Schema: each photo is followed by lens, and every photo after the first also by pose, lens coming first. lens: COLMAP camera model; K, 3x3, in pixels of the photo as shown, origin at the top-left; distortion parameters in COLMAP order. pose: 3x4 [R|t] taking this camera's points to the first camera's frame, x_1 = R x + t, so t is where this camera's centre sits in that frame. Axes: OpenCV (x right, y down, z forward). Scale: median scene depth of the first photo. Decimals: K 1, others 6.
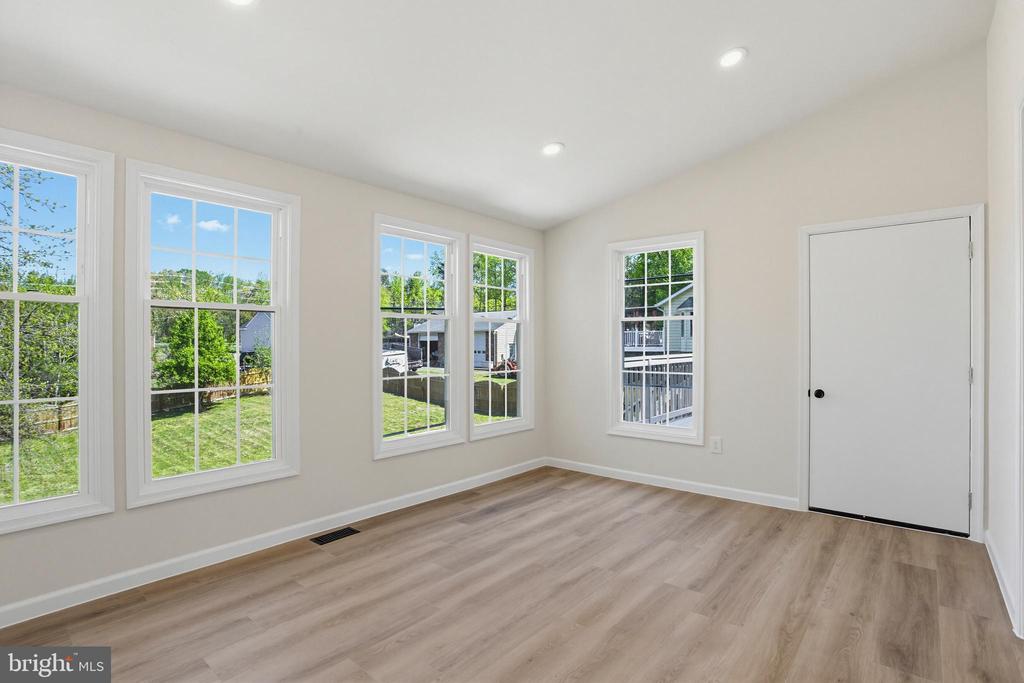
lens RADIAL K [[505.6, 0, 517.6], [0, 505.6, 342.1], [0, 0, 1]] dist [-0.087585, 0.038684]
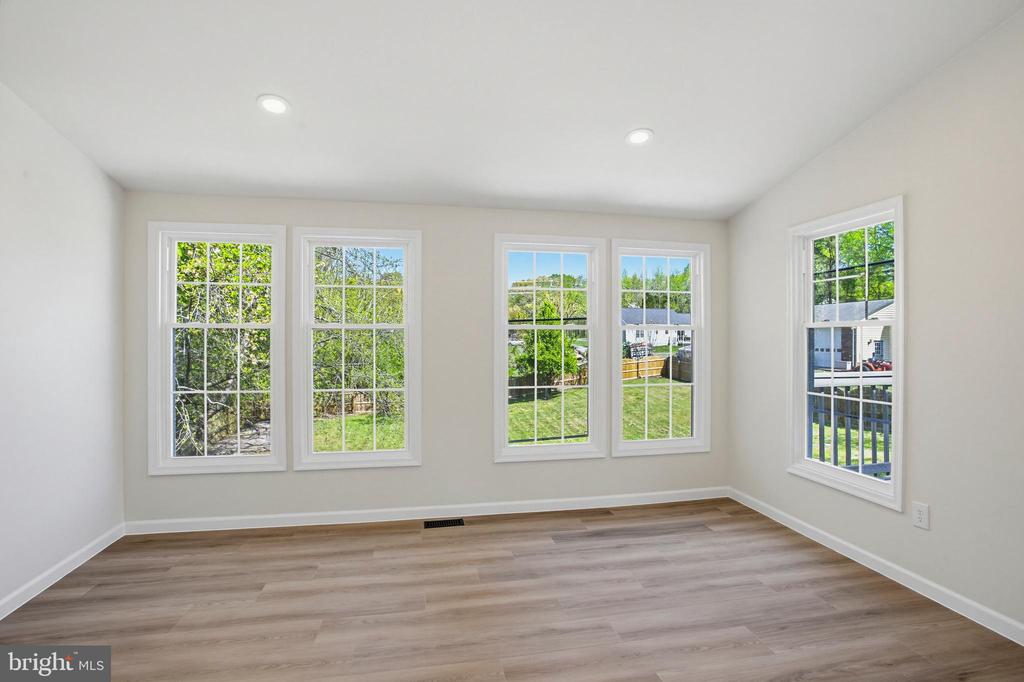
lens RADIAL K [[505.6, 0, 517.6], [0, 505.6, 341.6], [0, 0, 1]] dist [-0.087585, 0.038684]
pose [[0.778906, 0.003878, -0.627129, 0.391688], [0.001257, 0.999969, 0.007745, -0.031087], [0.627140, -0.006822, 0.778877, 0.167134]]
